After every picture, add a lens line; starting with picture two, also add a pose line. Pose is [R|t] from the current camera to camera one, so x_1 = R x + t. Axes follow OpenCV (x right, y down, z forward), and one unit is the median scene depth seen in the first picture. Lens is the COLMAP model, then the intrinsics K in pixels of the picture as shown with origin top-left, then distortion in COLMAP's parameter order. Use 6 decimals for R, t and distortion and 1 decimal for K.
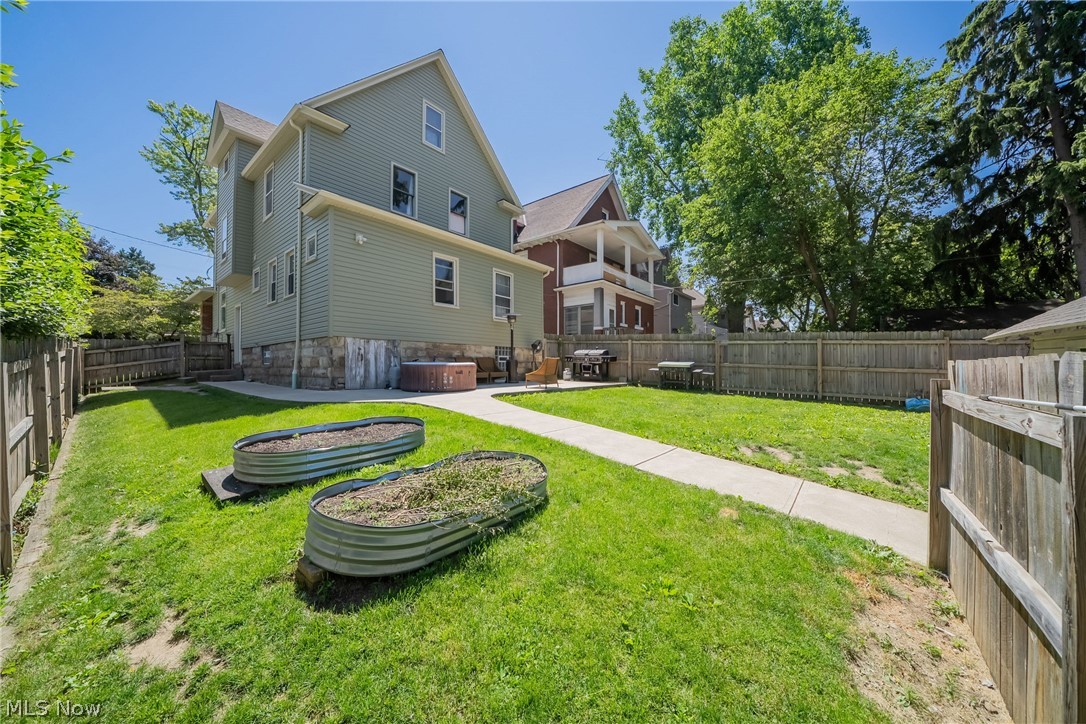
lens RADIAL K [[391.4, 0, 544.4], [0, 391.4, 362.3], [0, 0, 1]] dist [-0.018974, 0.000189]
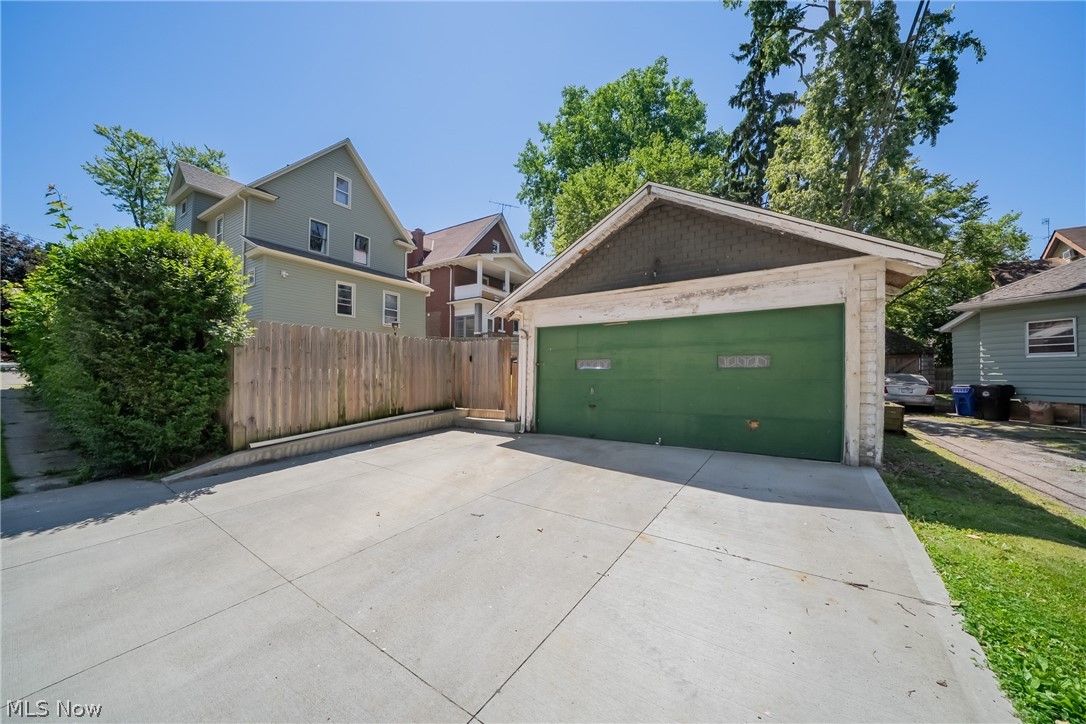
lens RADIAL K [[391.4, 0, 541.9], [0, 391.4, 365.2], [0, 0, 1]] dist [-0.018974, 0.000189]
pose [[0.993199, 0.008401, 0.116127, 0.191792], [-0.007362, 0.999929, -0.009375, 0.032383], [-0.116198, 0.008456, 0.993190, -0.339899]]
